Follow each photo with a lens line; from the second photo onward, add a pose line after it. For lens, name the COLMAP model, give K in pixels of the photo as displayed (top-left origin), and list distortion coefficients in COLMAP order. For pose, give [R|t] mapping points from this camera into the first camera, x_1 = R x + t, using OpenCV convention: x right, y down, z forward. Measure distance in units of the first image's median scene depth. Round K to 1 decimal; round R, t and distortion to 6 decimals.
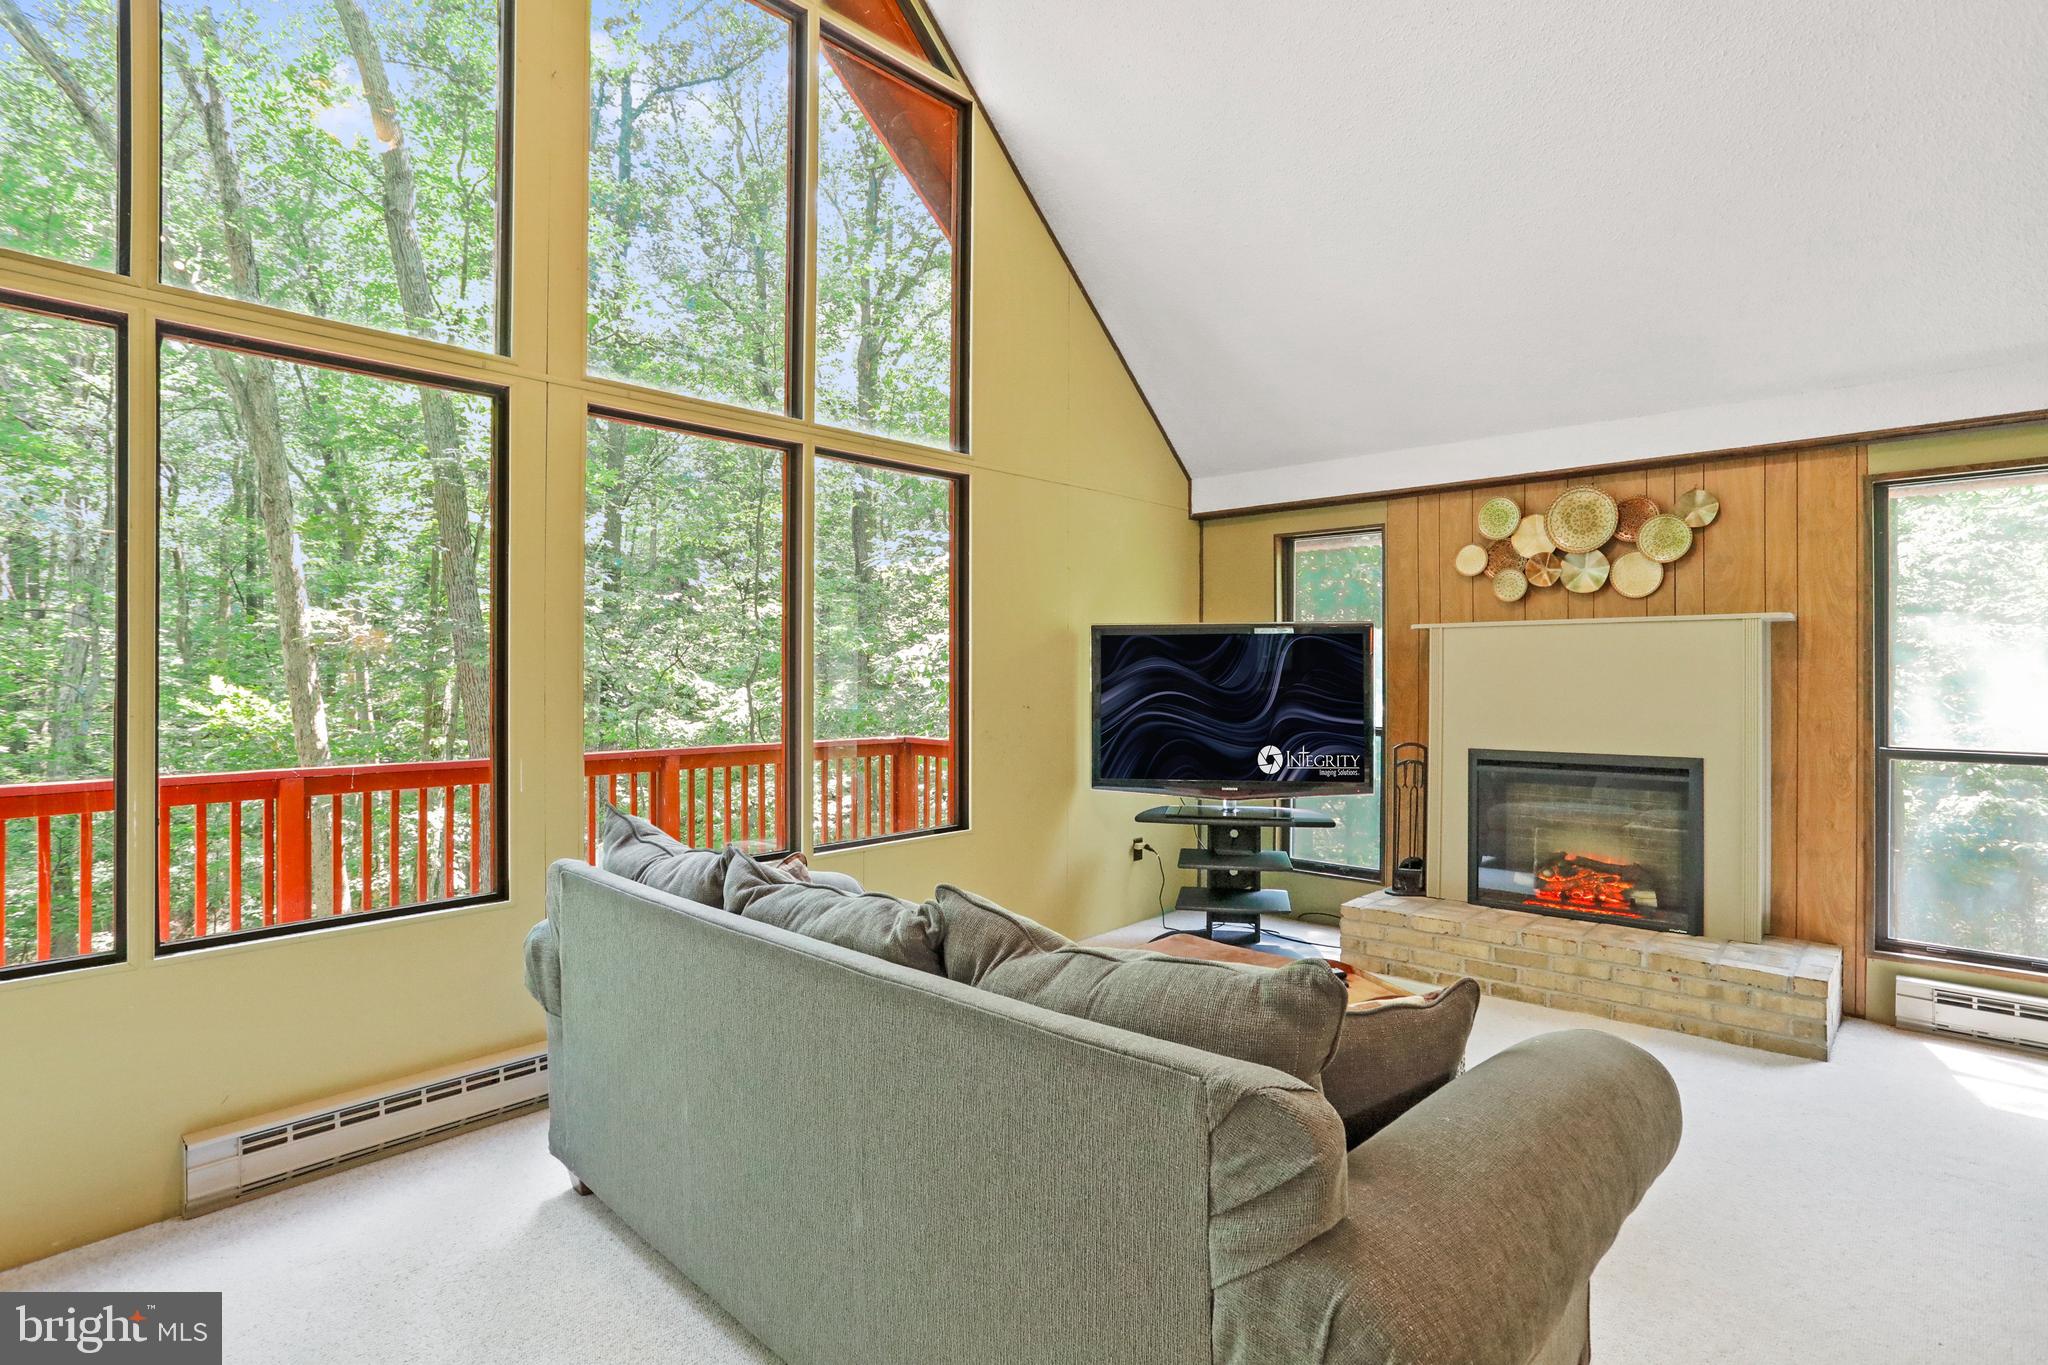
lens RADIAL K [[999.7, 0, 1066.5], [0, 999.7, 671.9], [0, 0, 1]] dist [-0.021793, 0.014380]
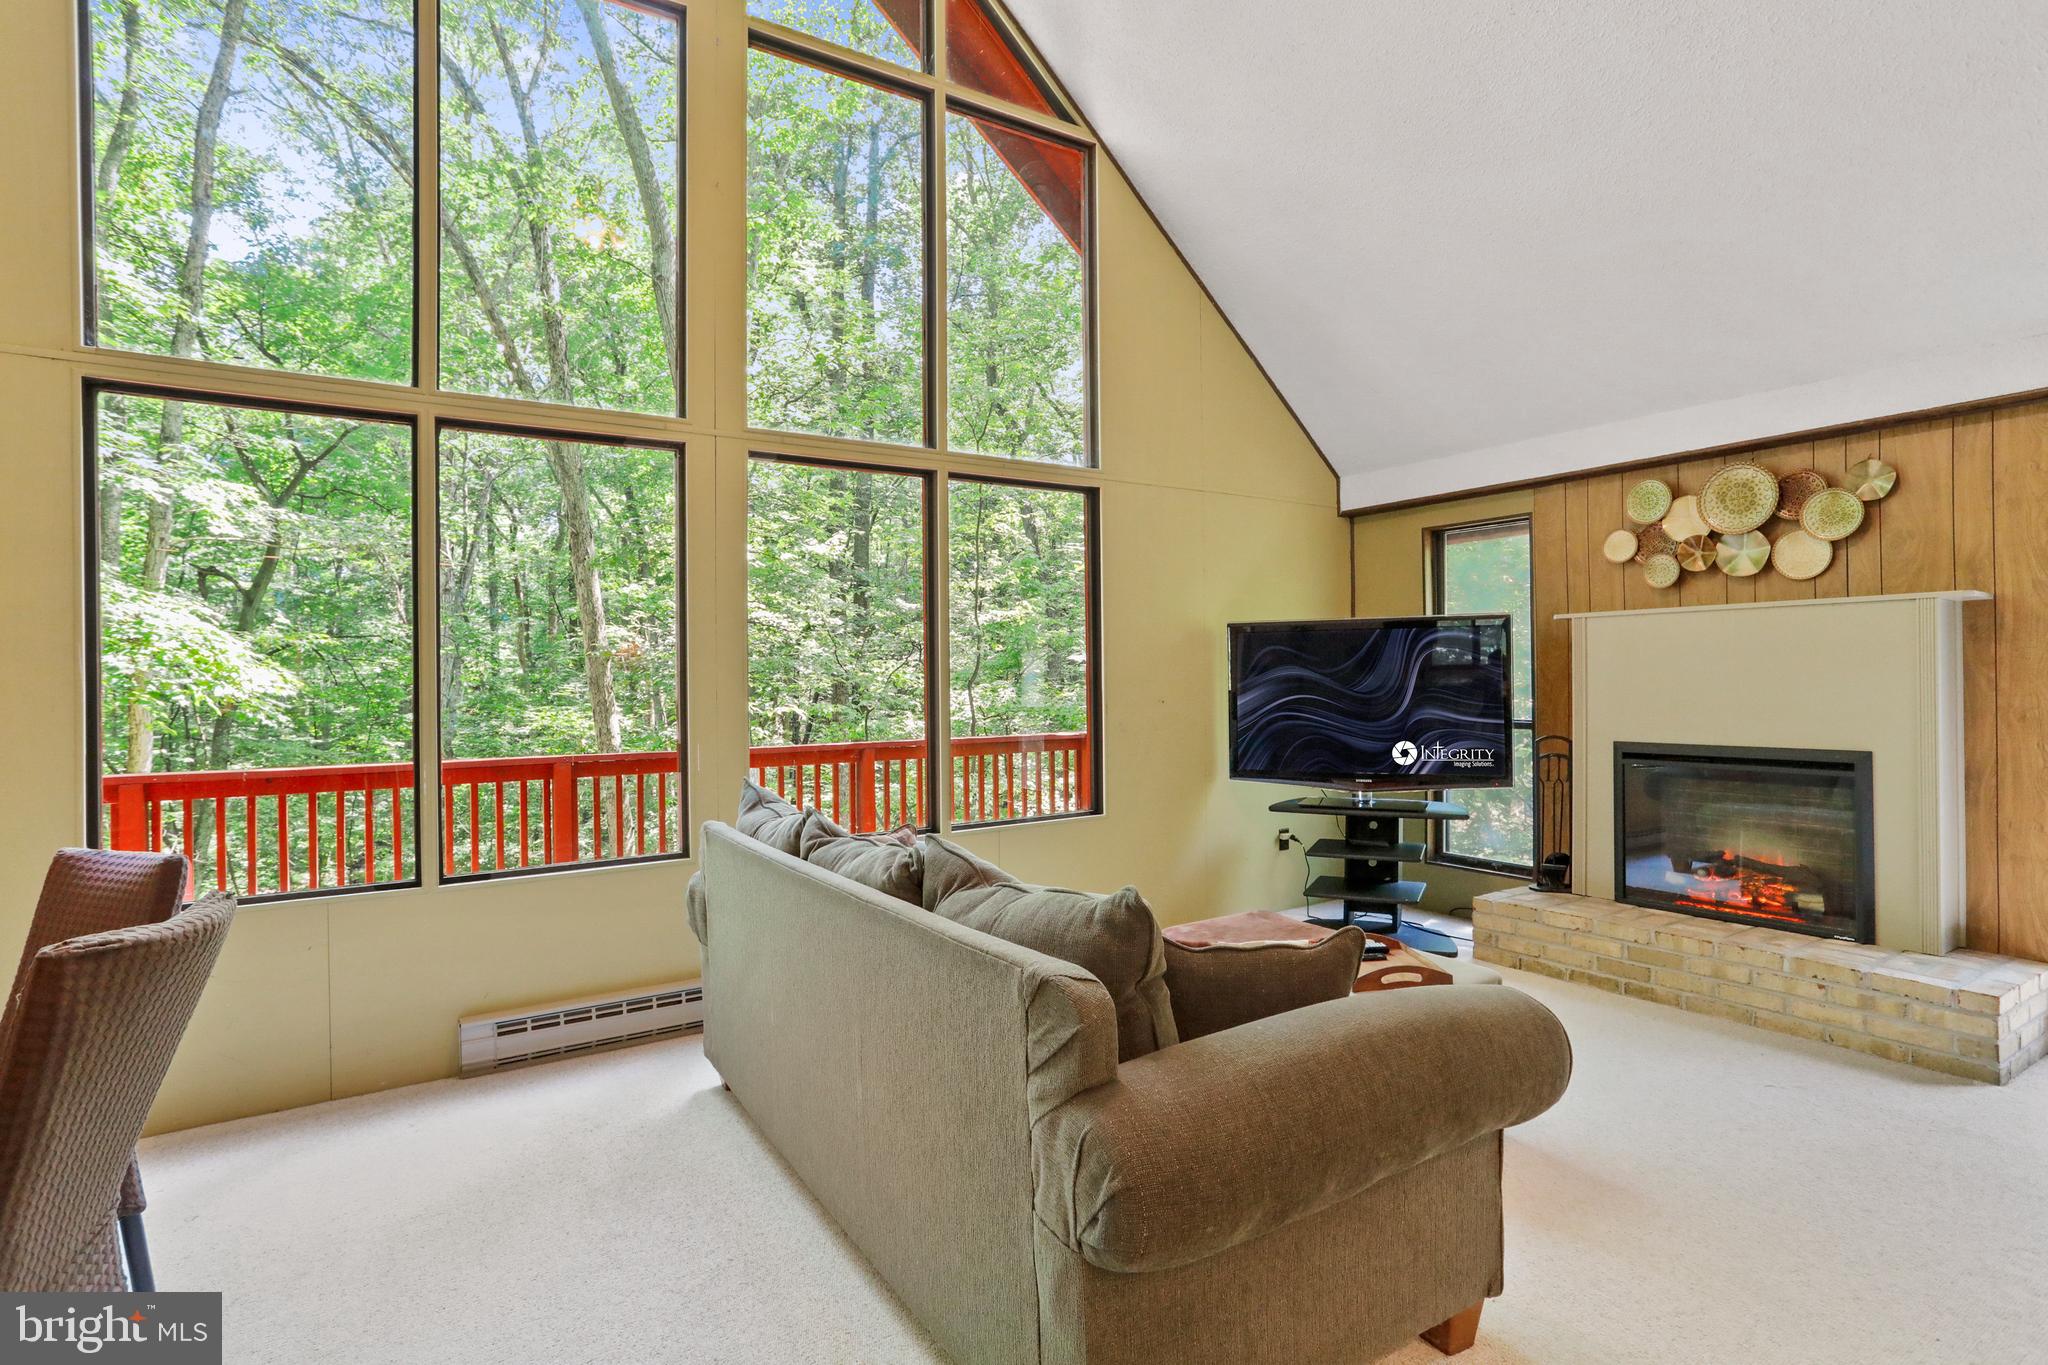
lens RADIAL K [[999.7, 0, 1070.9], [0, 999.7, 672.2], [0, 0, 1]] dist [-0.021793, 0.014380]
pose [[0.973082, -0.013173, -0.230082, 0.125207], [0.013067, 0.999913, -0.001985, 0.005111], [0.230088, -0.001075, 0.973169, -0.065057]]
